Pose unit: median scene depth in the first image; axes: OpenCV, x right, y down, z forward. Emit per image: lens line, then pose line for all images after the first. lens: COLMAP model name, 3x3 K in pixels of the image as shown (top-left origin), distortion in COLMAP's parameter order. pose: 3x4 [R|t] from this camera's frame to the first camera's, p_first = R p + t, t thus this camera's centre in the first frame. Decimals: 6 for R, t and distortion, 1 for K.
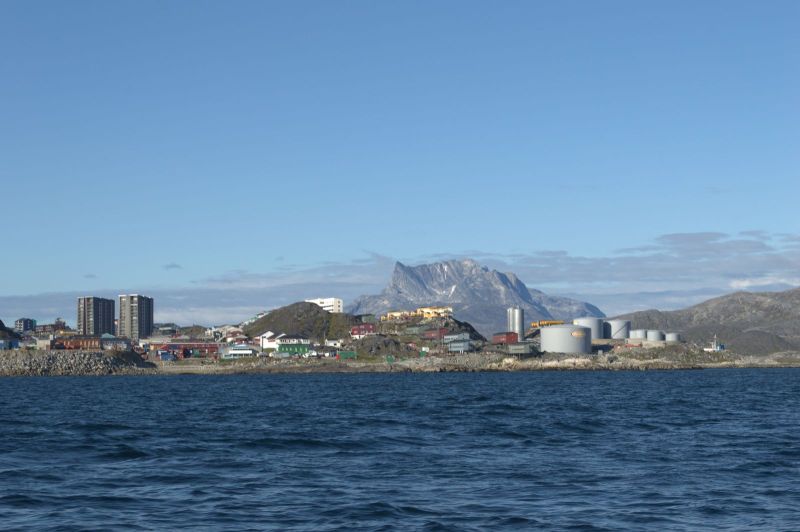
lens RADIAL K [[1970.4, 0, 399.0], [0, 1970.4, 266.1], [0, 0, 1]] dist [0.079783, 0.000000]
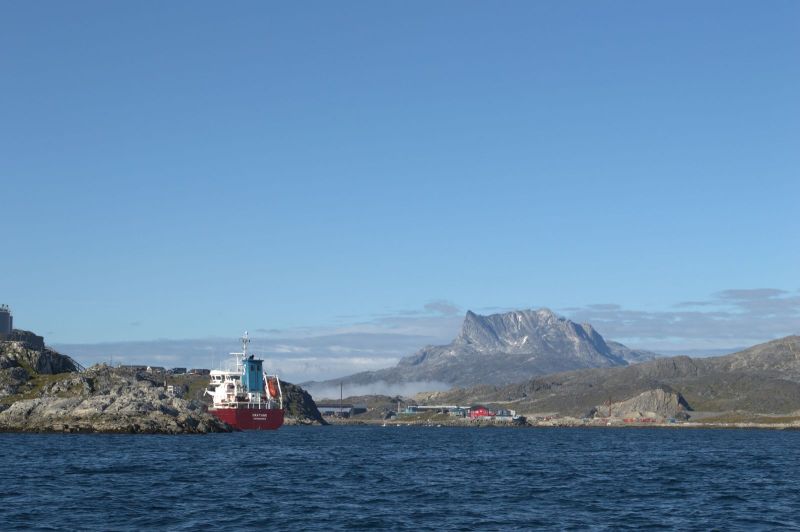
lens RADIAL K [[1970.4, 0, 401.0], [0, 1970.4, 264.9], [0, 0, 1]] dist [0.079783, 0.000000]
pose [[0.998576, 0.012402, -0.051893, 0.016783], [-0.013849, 0.999523, -0.027612, 0.002653], [0.051526, 0.028291, 0.998271, 0.055164]]
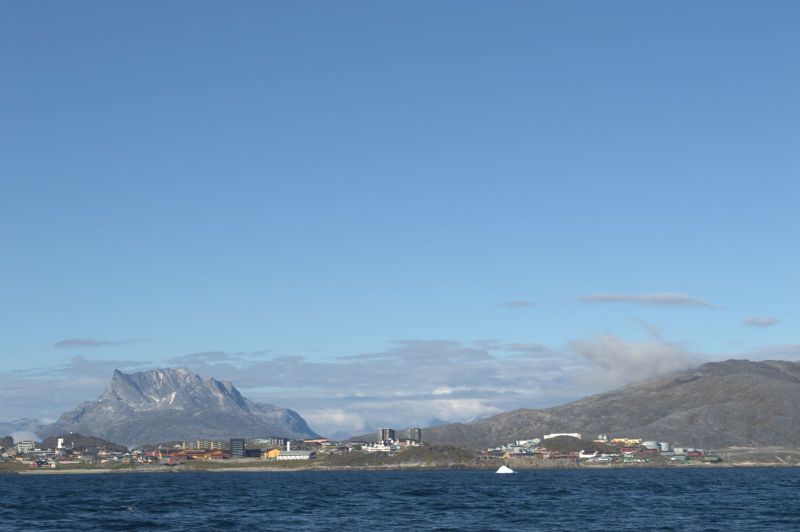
lens RADIAL K [[1970.4, 0, 402.9], [0, 1970.4, 266.1], [0, 0, 1]] dist [0.079783, 0.000000]
pose [[0.984085, 0.019524, 0.176622, -0.039776], [-0.010325, 0.998549, -0.052852, -0.003311], [-0.177397, 0.050188, 0.982859, -0.071049]]
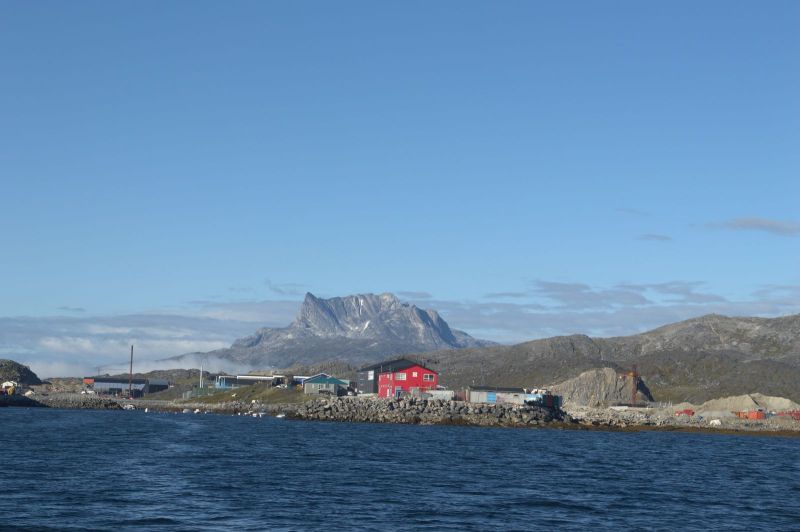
lens RADIAL K [[1970.4, 0, 399.7], [0, 1970.4, 267.4], [0, 0, 1]] dist [0.079783, 0.000000]
pose [[0.998487, 0.046533, 0.029306, 0.015029], [-0.045870, 0.998685, -0.022884, 0.005406], [-0.030332, 0.021505, 0.999308, 0.107166]]
